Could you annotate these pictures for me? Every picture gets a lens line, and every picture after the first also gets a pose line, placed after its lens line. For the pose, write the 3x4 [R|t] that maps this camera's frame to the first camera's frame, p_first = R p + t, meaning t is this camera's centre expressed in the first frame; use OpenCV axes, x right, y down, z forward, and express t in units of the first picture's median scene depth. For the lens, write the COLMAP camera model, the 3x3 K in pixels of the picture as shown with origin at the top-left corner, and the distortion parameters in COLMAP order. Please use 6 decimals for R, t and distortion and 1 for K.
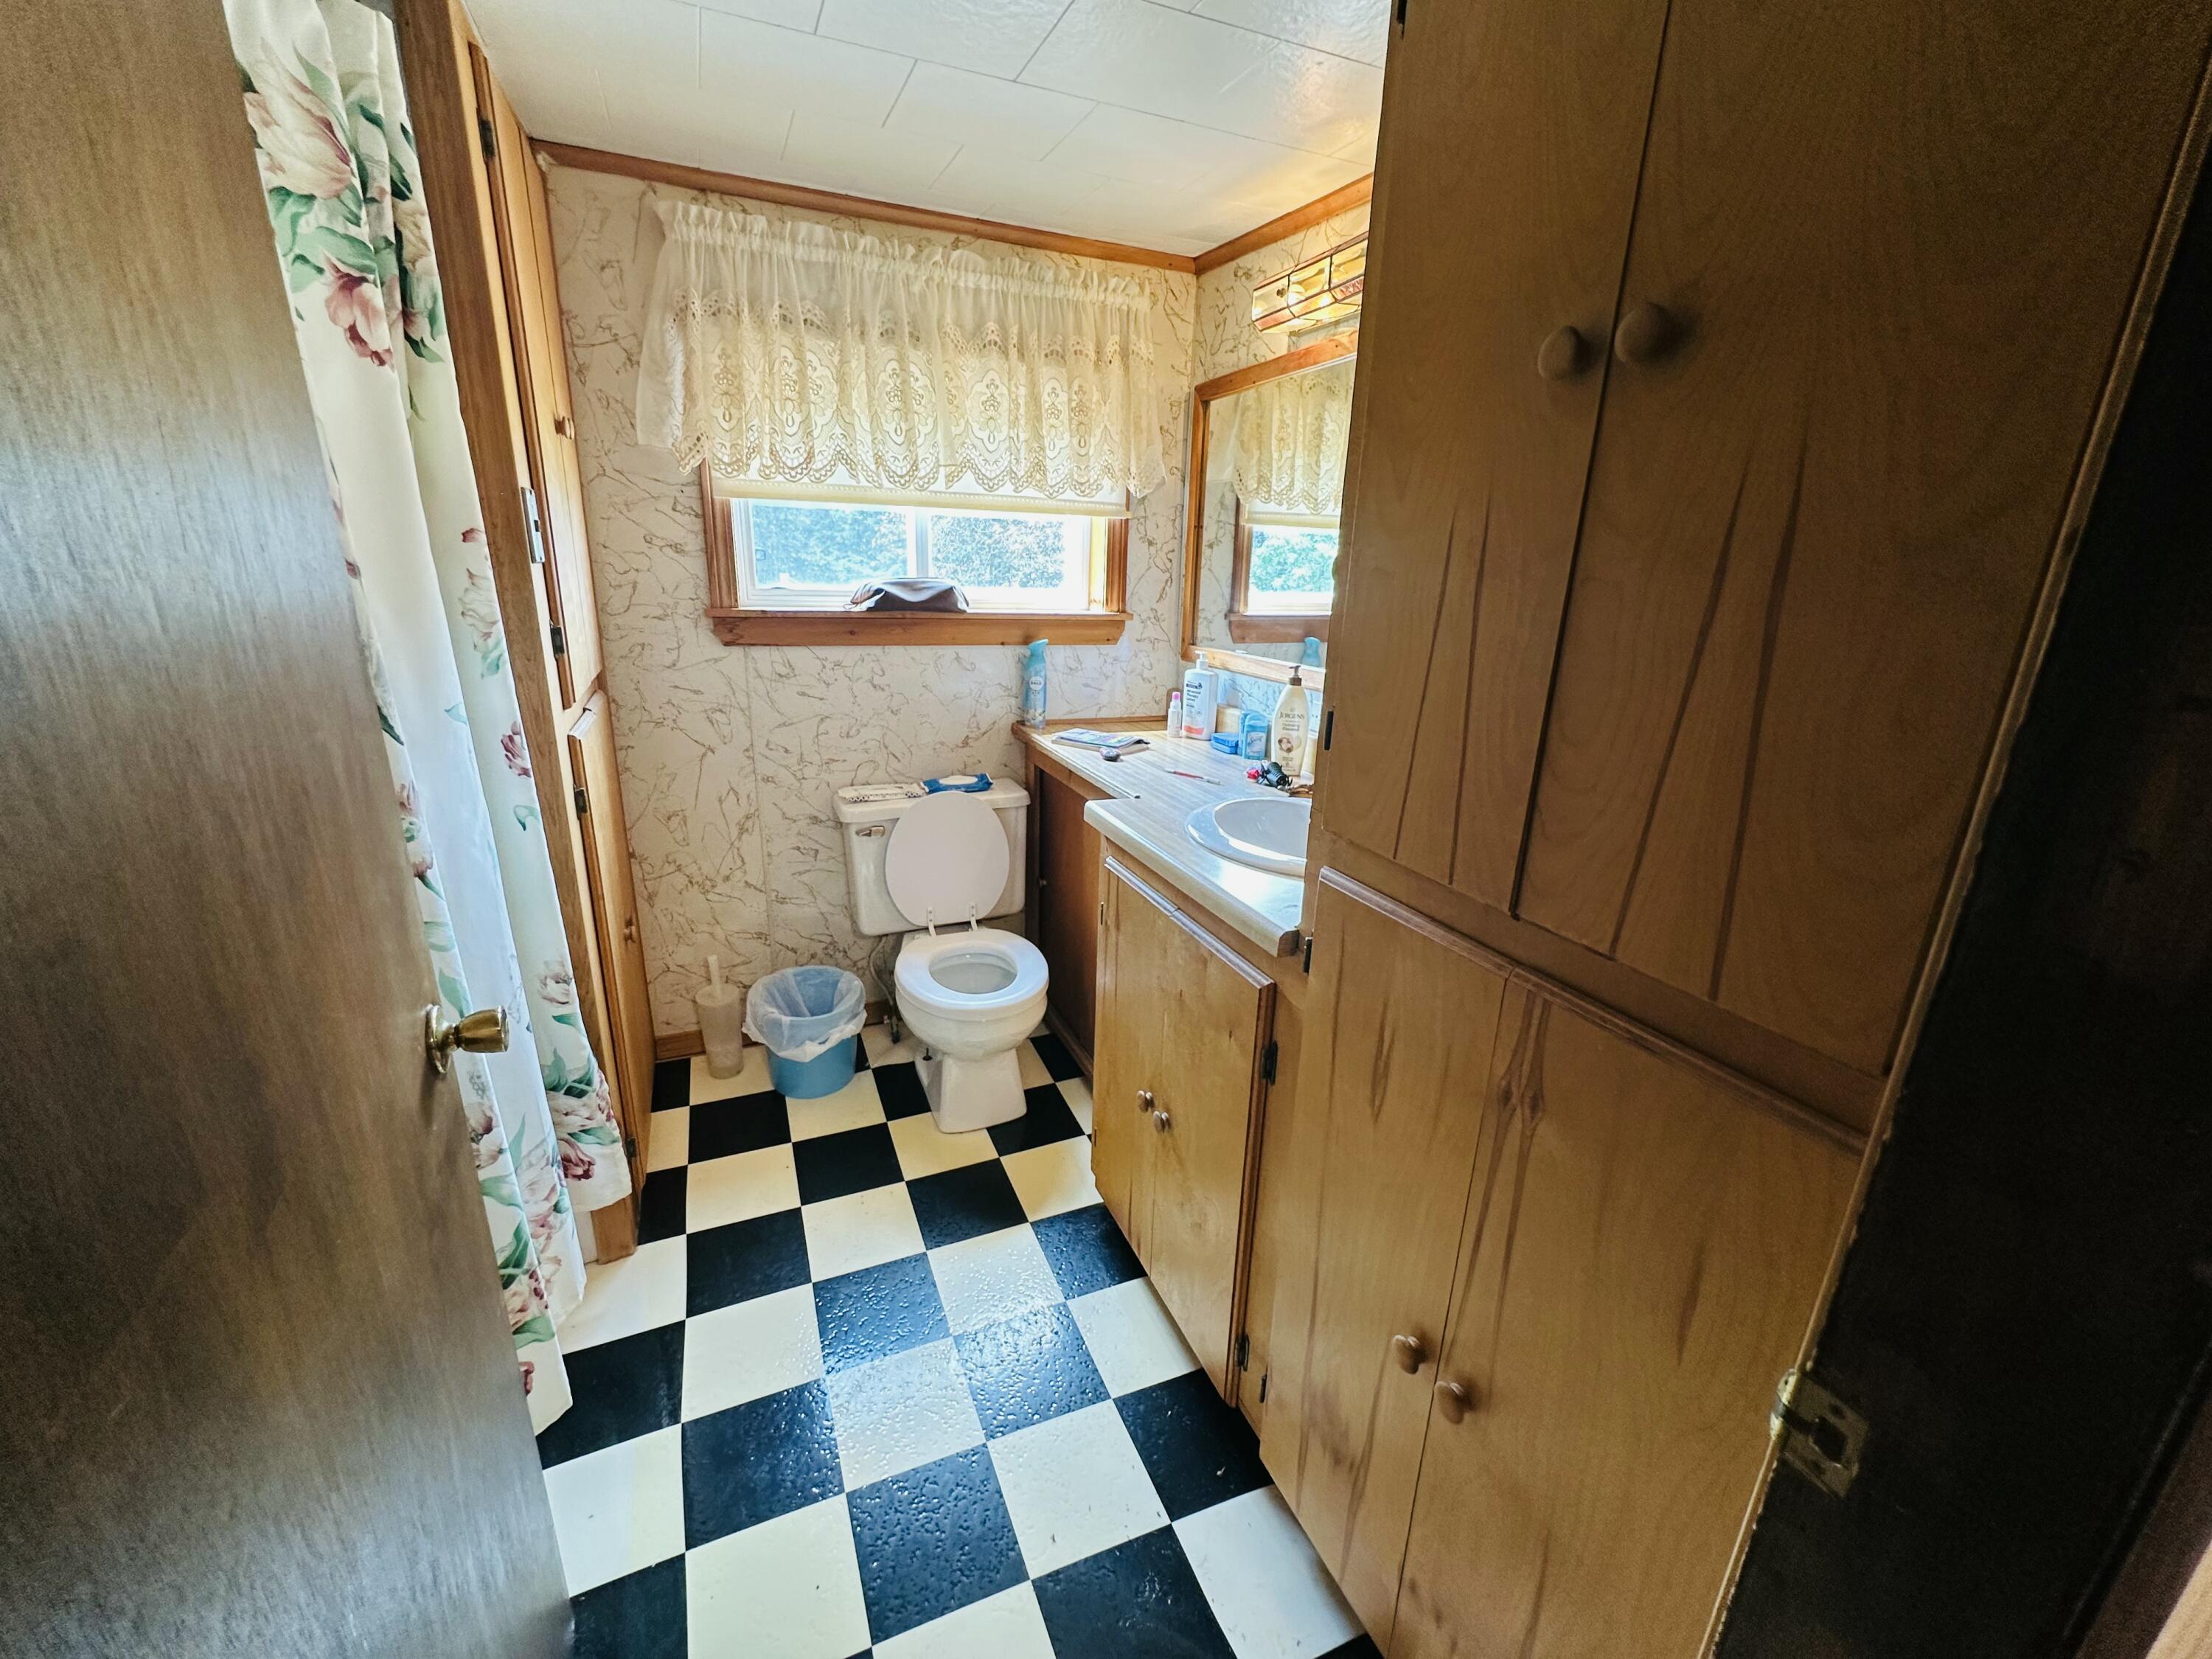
lens RADIAL K [[885.3, 0, 1104.4], [0, 885.3, 827.8], [0, 0, 1]] dist [-0.002376, 0.000602]
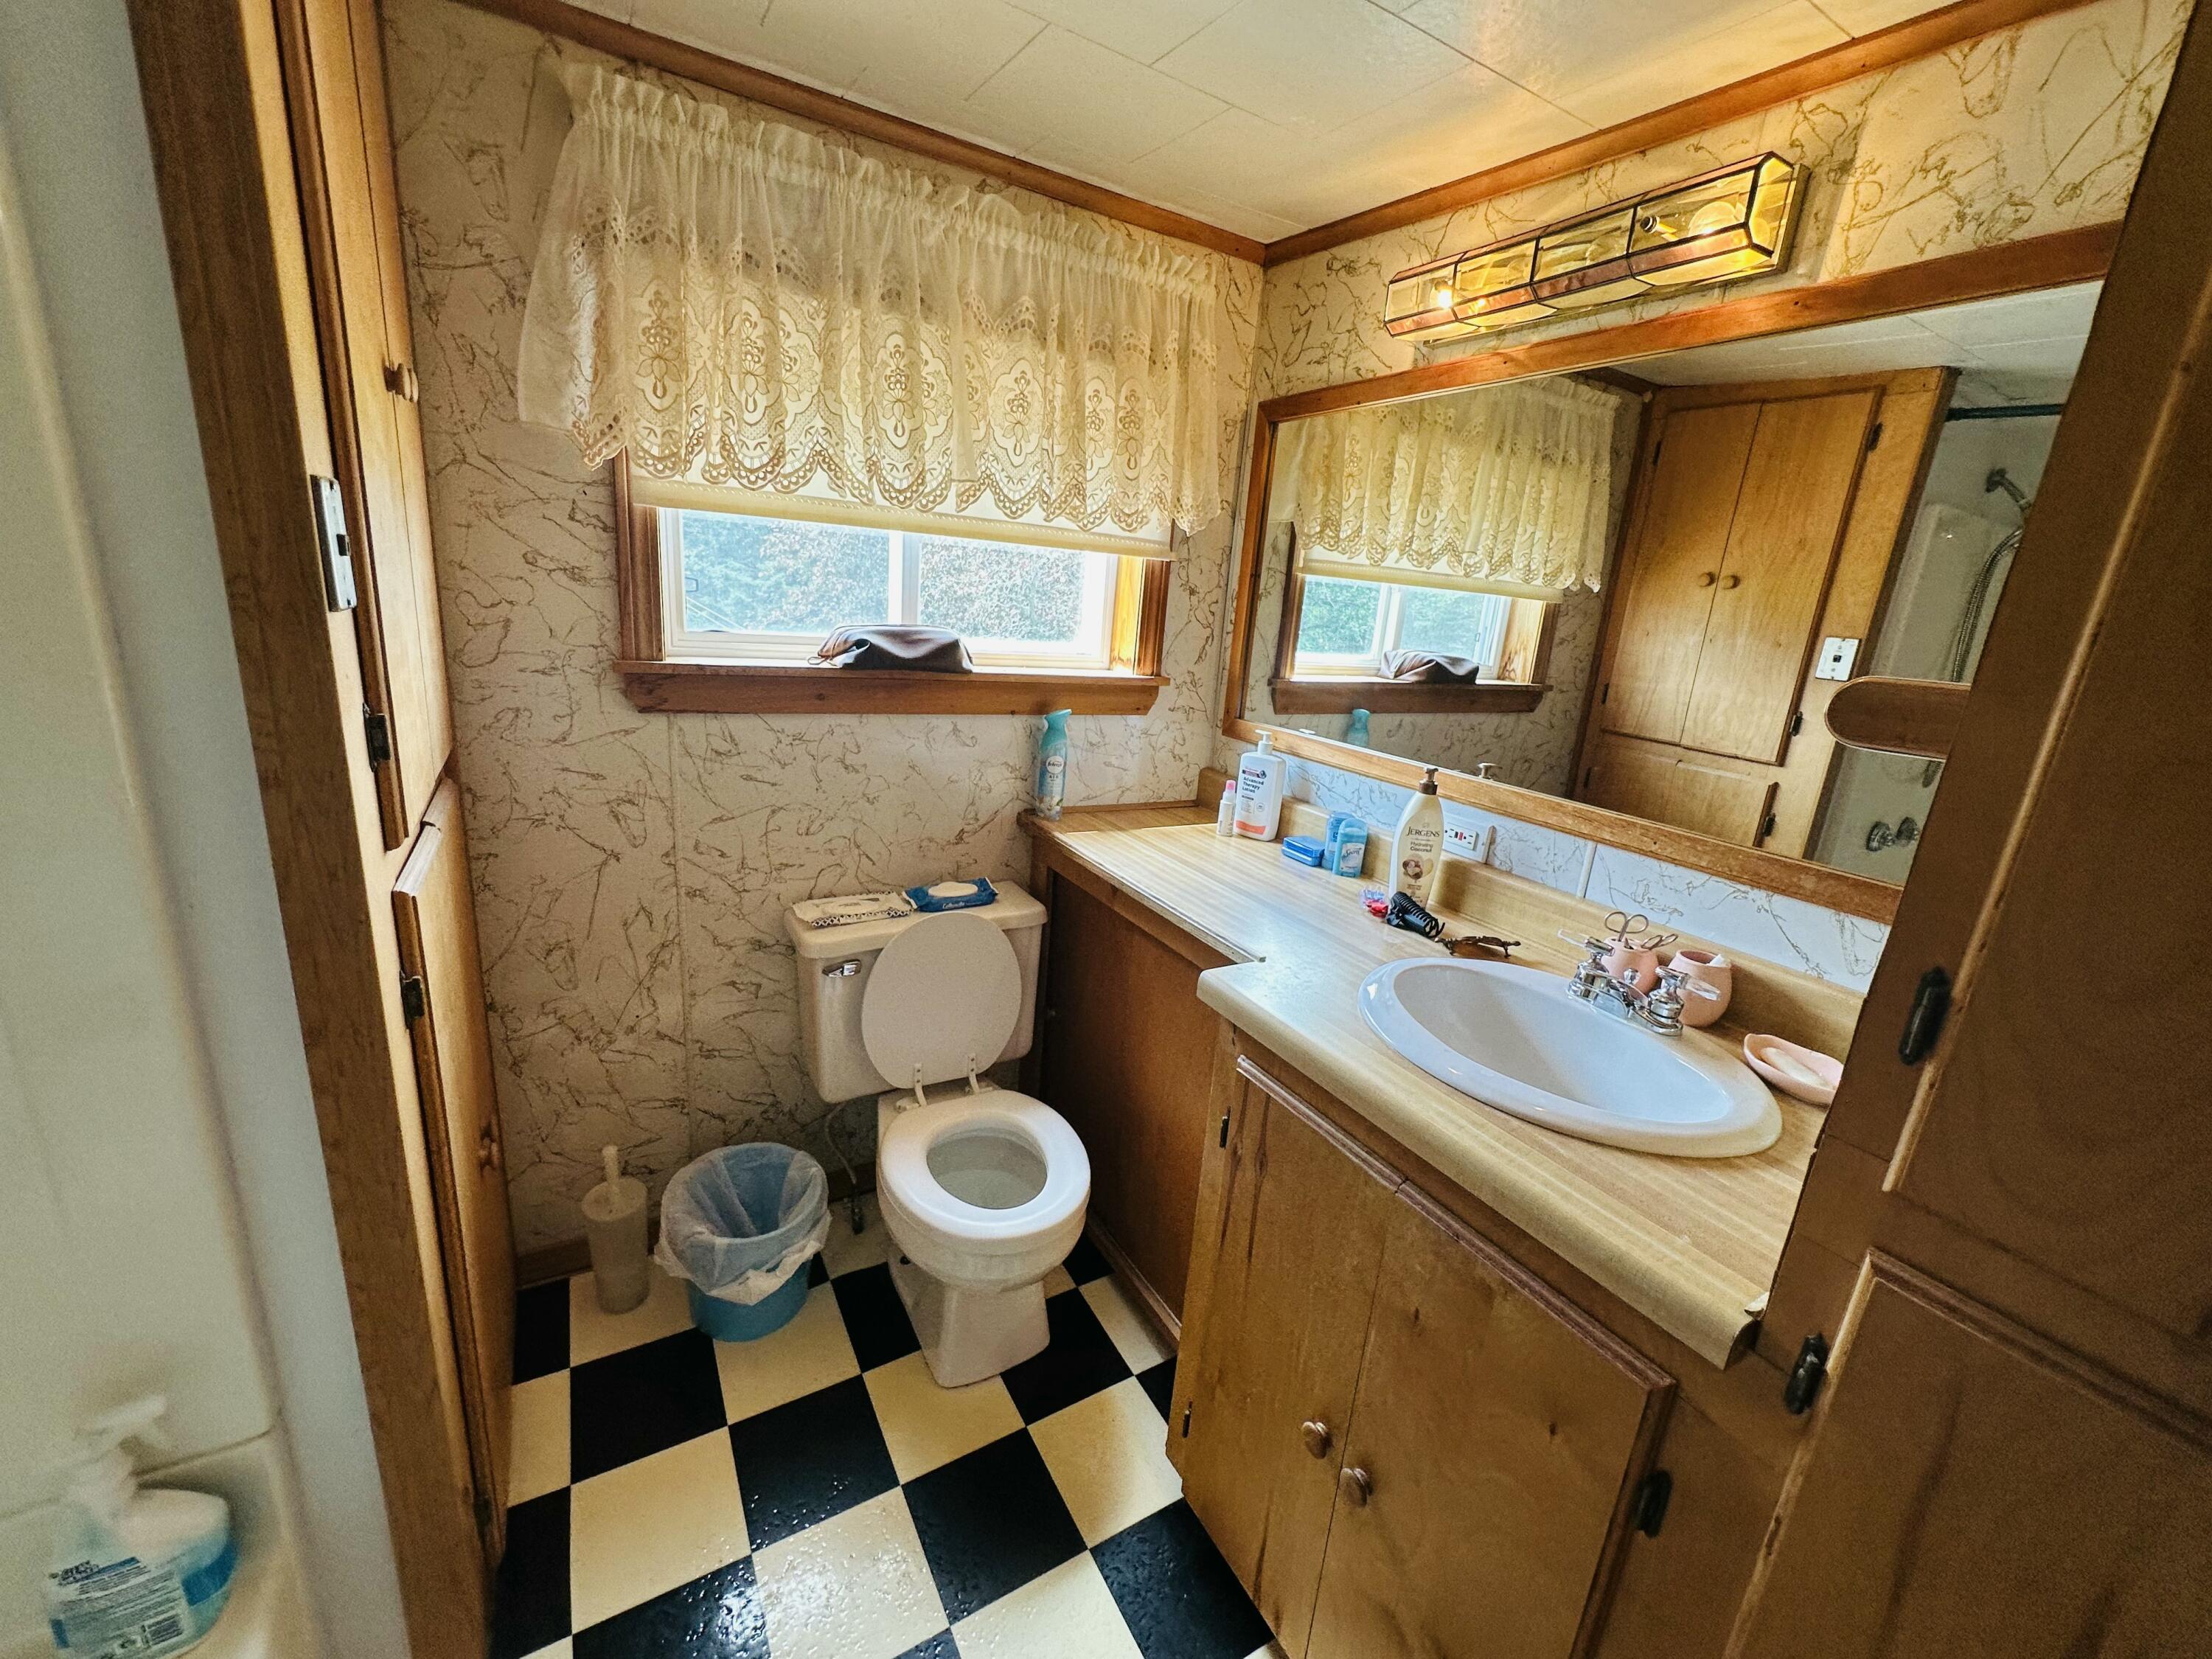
lens RADIAL K [[885.3, 0, 1105.0], [0, 885.3, 829.5], [0, 0, 1]] dist [-0.002376, 0.000602]
pose [[0.991027, 0.014253, 0.132897, -0.157489], [-0.011467, 0.999699, -0.021707, -0.103673], [-0.133166, 0.019989, 0.990892, 0.257689]]
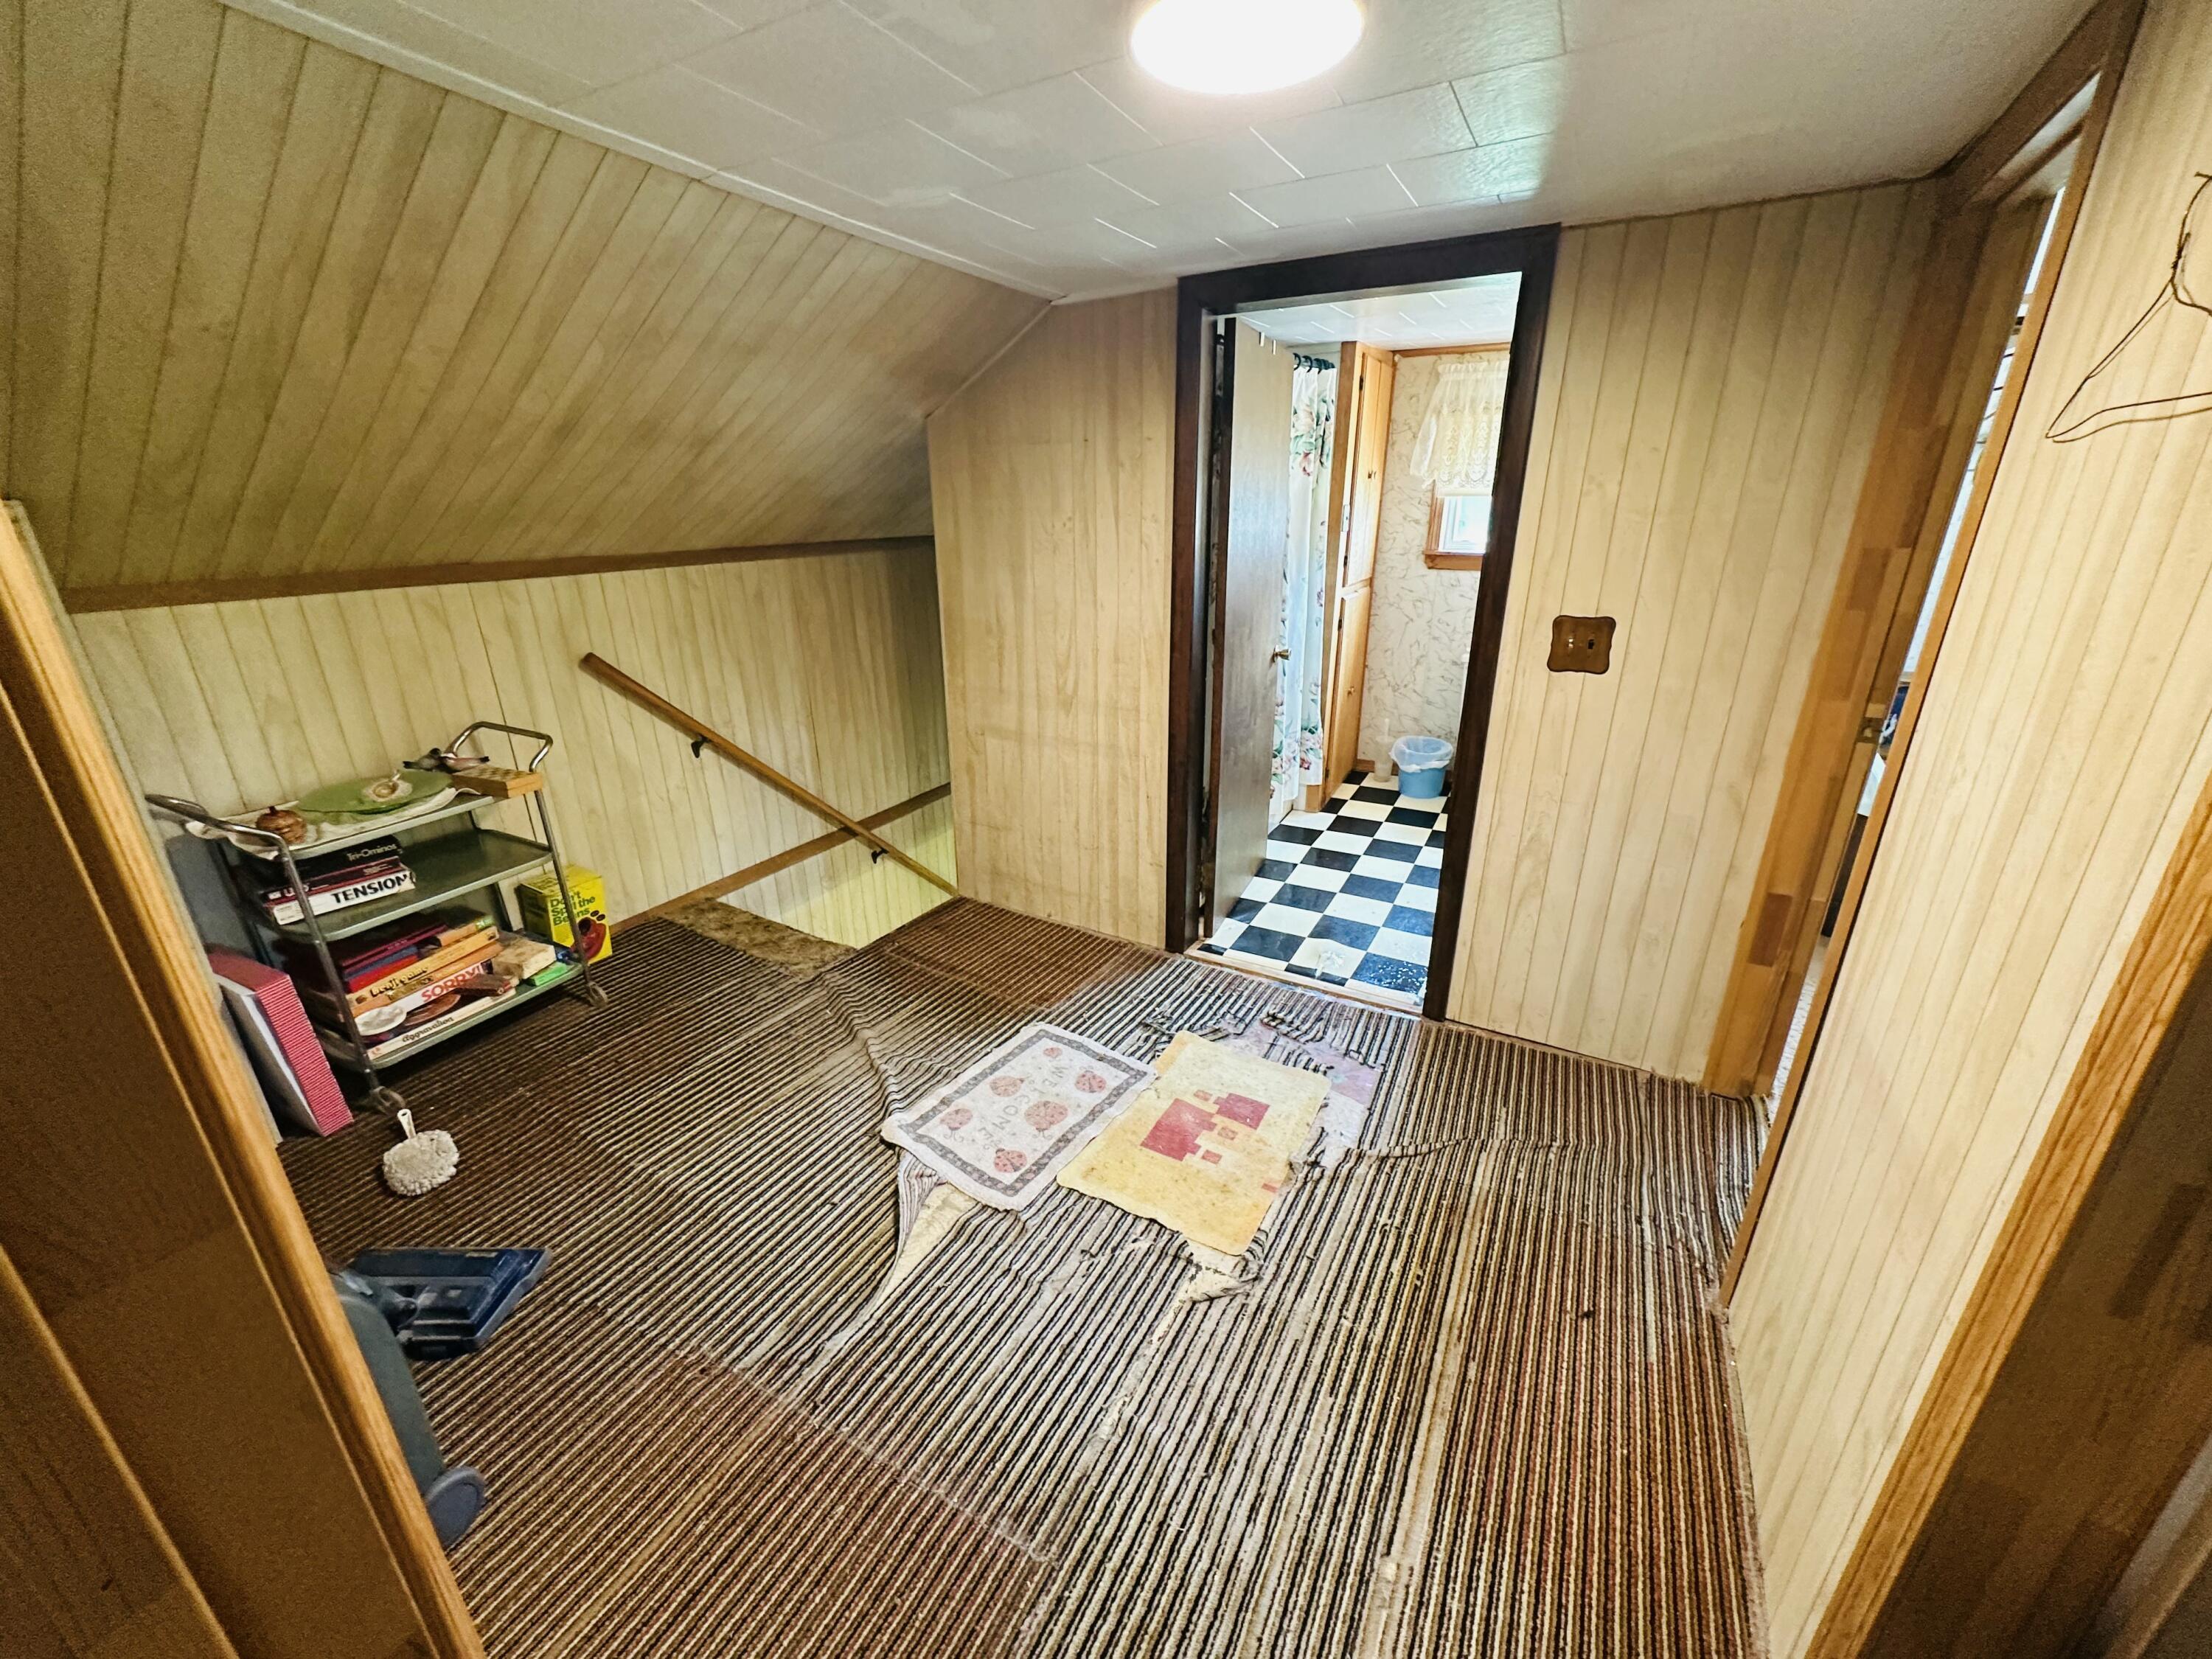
lens RADIAL K [[885.3, 0, 1100.4], [0, 885.3, 838.7], [0, 0, 1]] dist [-0.002376, 0.000602]
pose [[0.613646, 0.249970, -0.748969, 0.830371], [-0.205006, 0.966474, 0.154597, 0.247742], [0.762503, 0.058675, 0.644318, -0.904471]]
